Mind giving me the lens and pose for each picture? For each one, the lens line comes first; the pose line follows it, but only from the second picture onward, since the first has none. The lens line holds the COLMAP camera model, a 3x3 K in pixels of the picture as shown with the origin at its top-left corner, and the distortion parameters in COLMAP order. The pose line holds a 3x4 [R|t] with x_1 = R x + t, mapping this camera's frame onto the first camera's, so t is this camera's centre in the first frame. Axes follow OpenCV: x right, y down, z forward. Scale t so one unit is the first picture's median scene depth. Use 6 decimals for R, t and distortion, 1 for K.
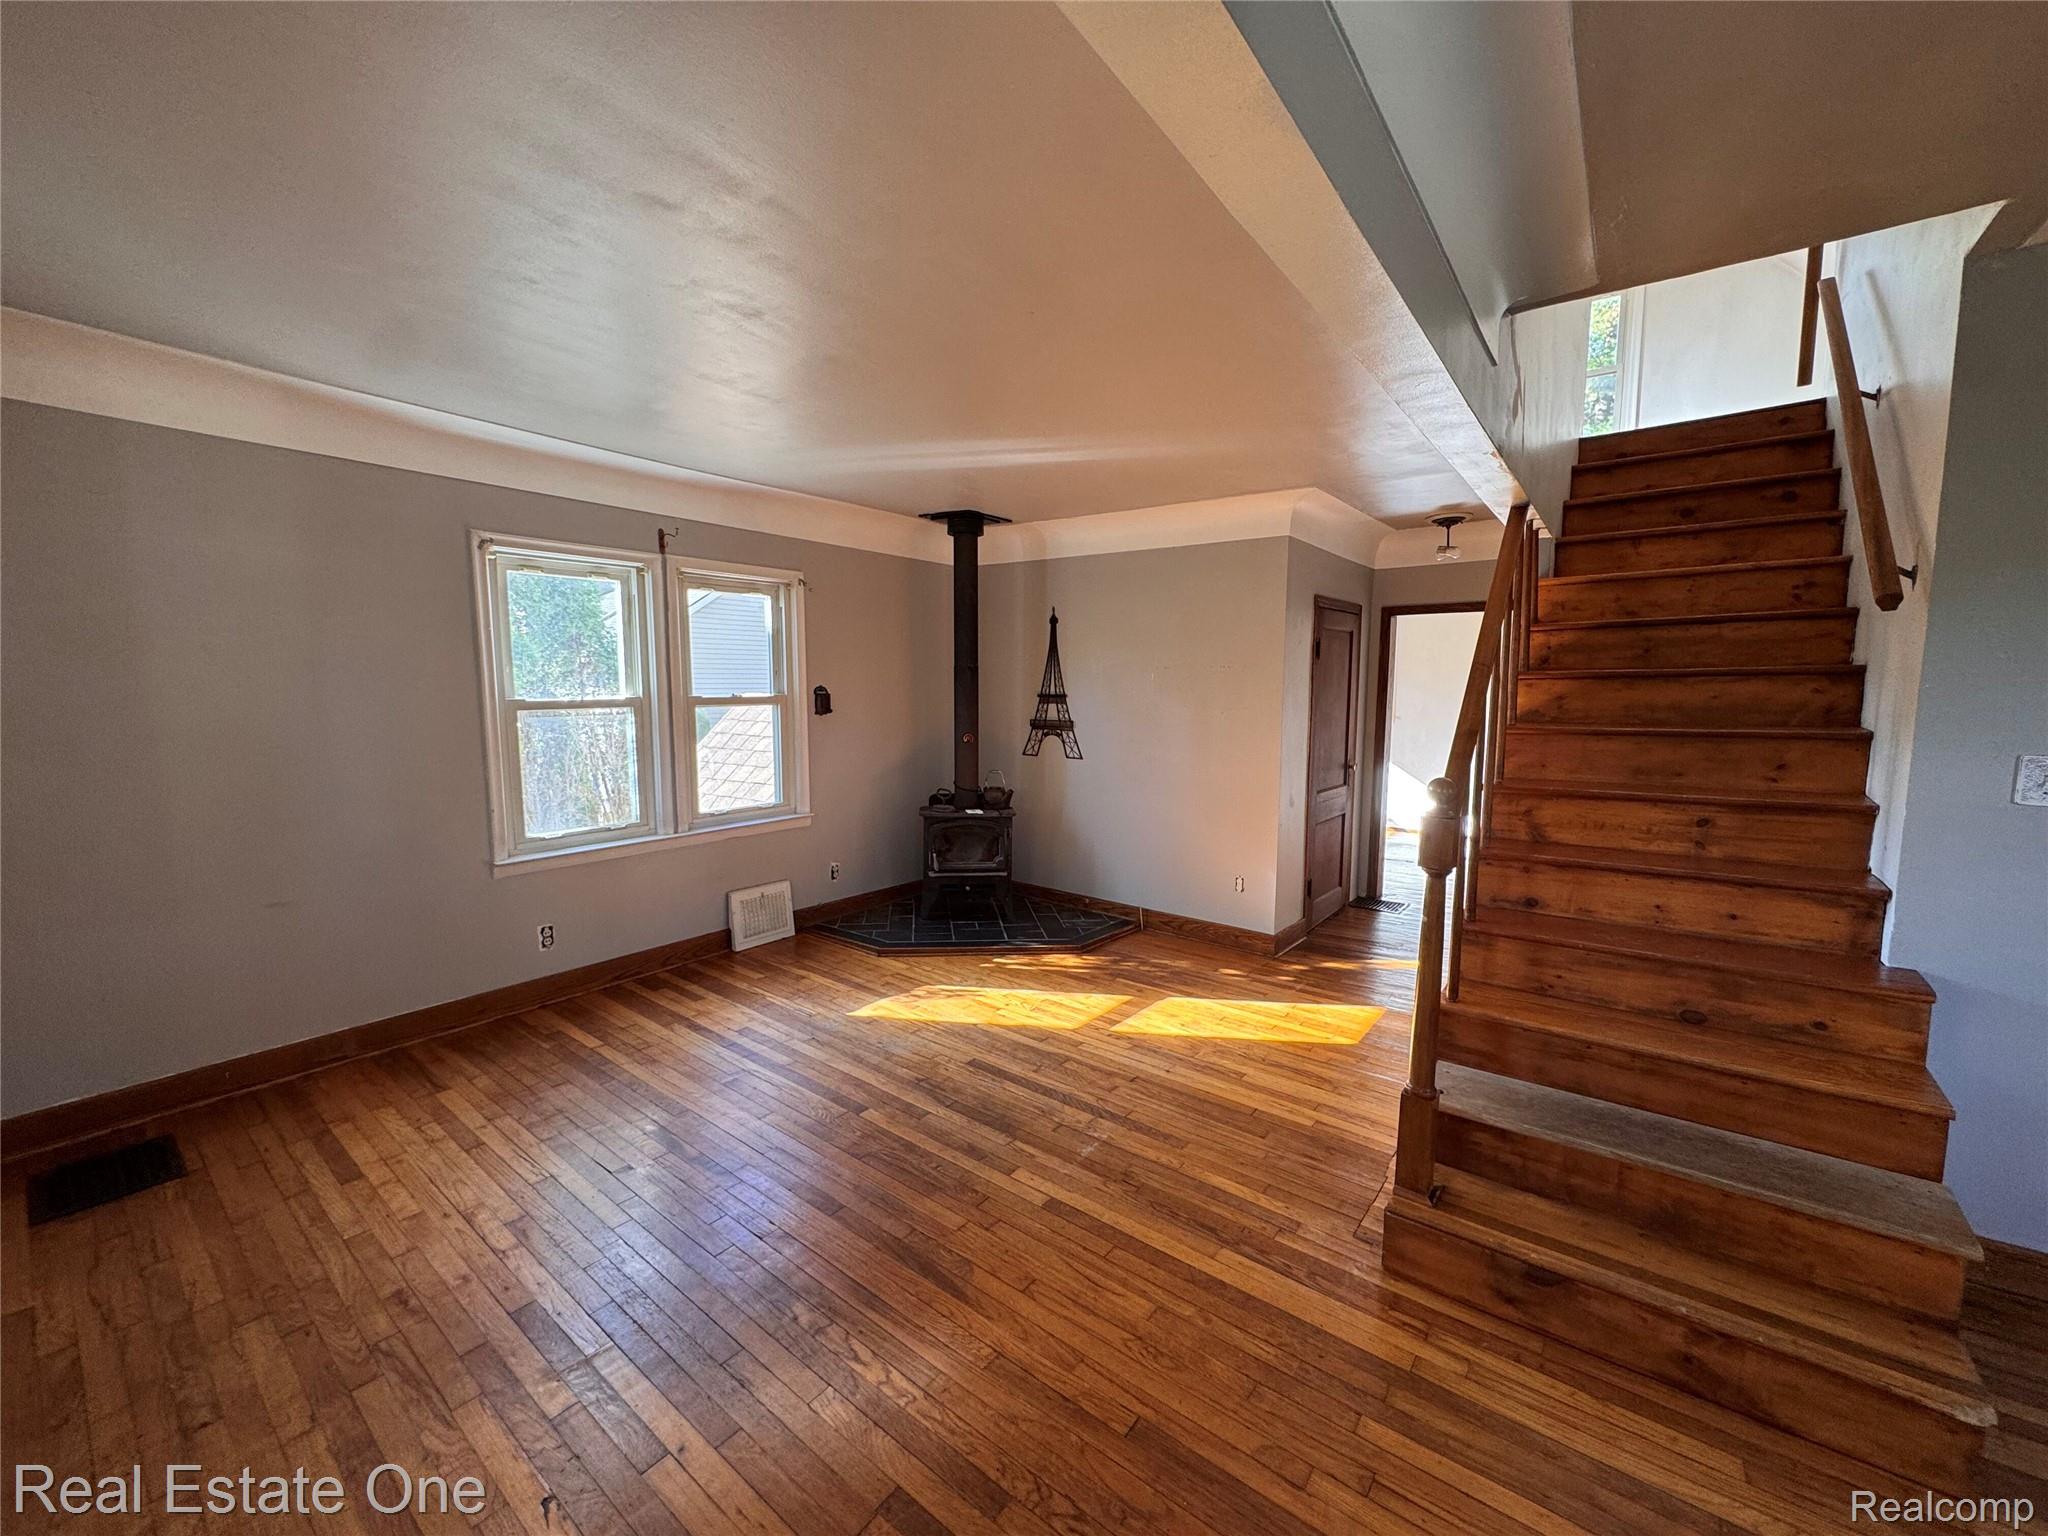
lens RADIAL K [[817.4, 0, 1026.9], [0, 817.4, 764.9], [0, 0, 1]] dist [-0.001600, -0.000248]
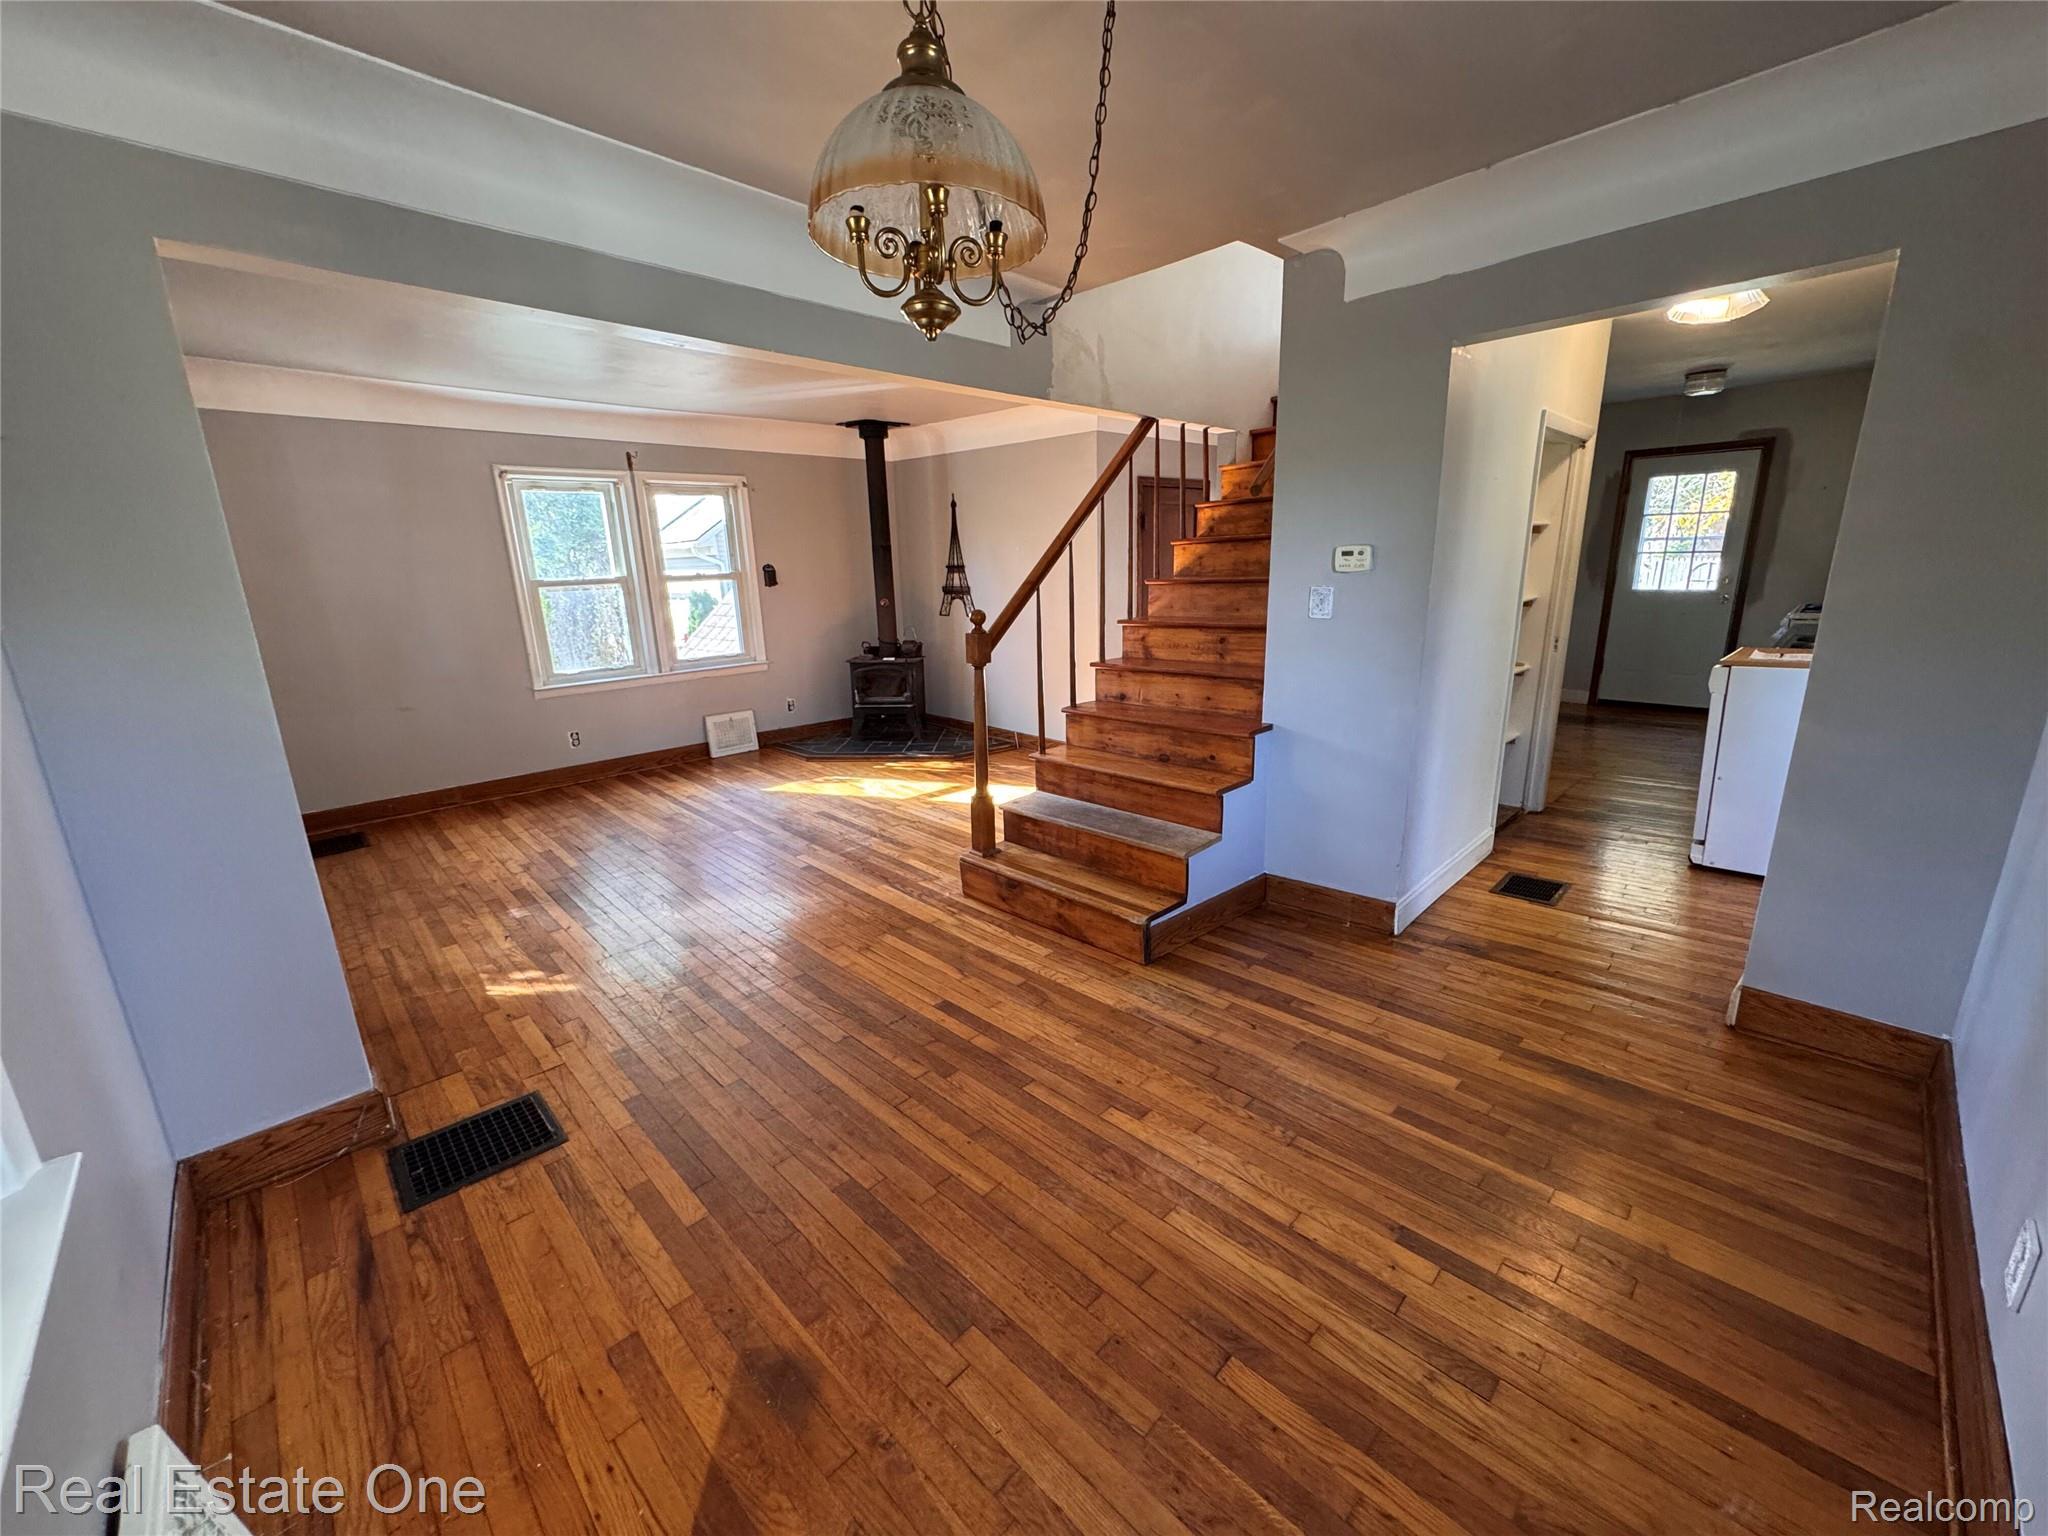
lens RADIAL K [[817.4, 0, 1027.7], [0, 817.4, 768.3], [0, 0, 1]] dist [-0.001600, -0.000248]
pose [[0.989836, 0.005721, -0.142101, 0.480749], [0.016271, 0.988073, 0.153126, 0.046781], [0.141282, -0.153882, 0.977936, -0.390458]]
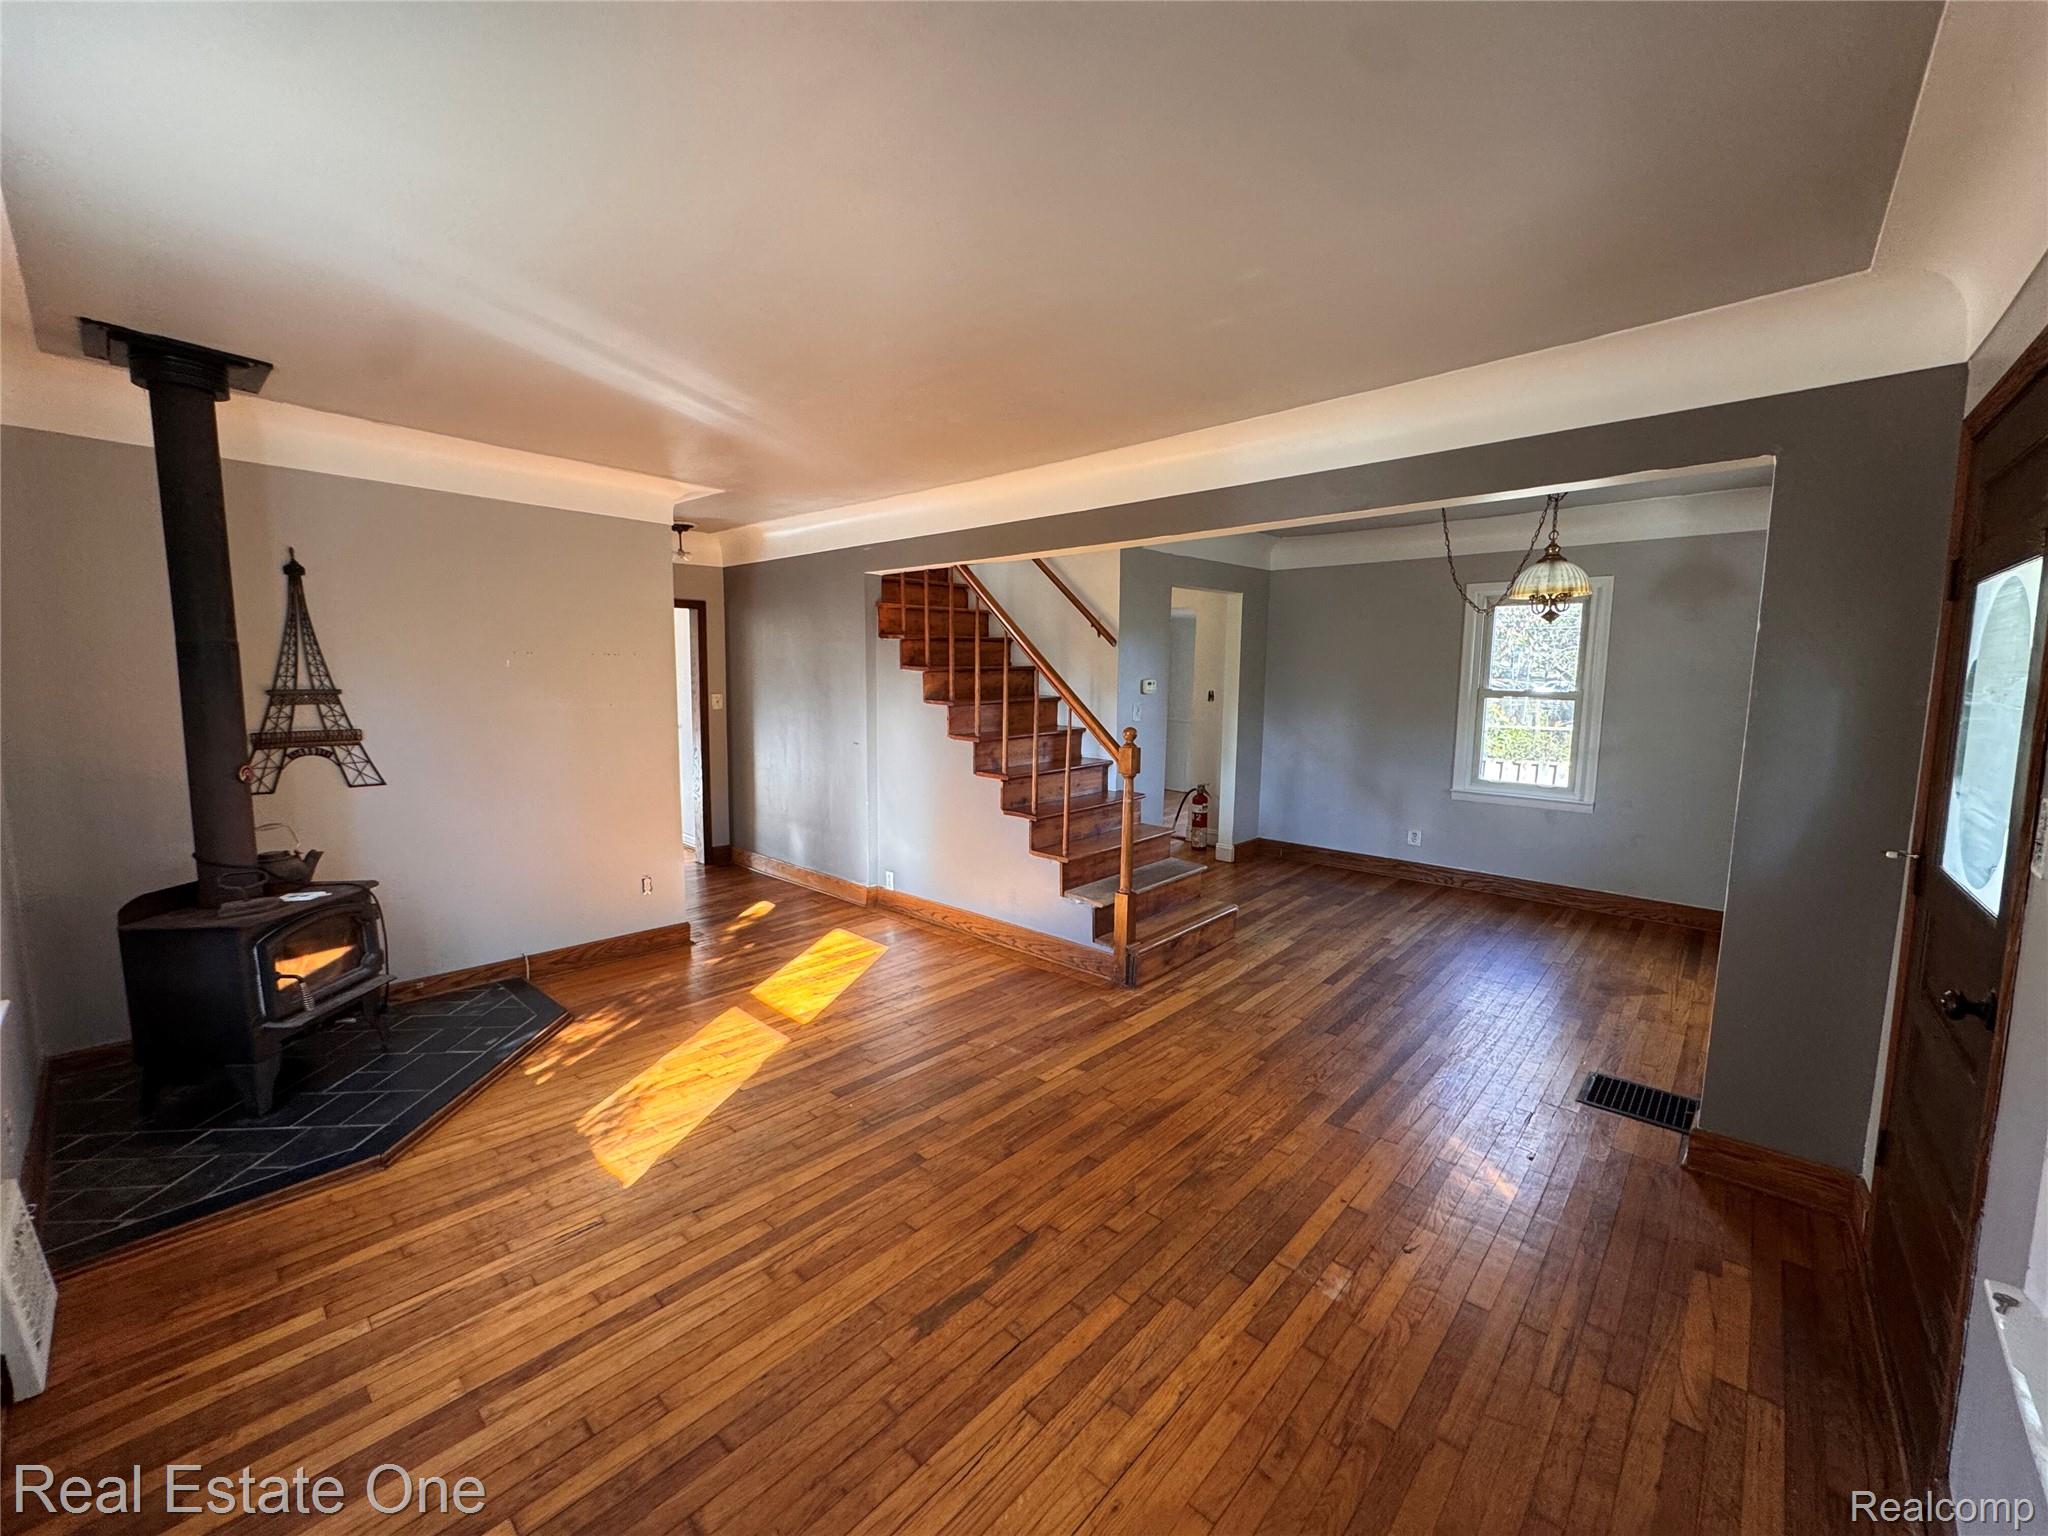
lens RADIAL K [[817.4, 0, 1026.9], [0, 817.4, 763.9], [0, 0, 1]] dist [-0.001600, -0.000248]
pose [[0.076168, -0.116419, 0.990275, -0.817865], [0.088189, 0.990055, 0.109610, -0.075067], [-0.993187, 0.078983, 0.085678, 0.609742]]
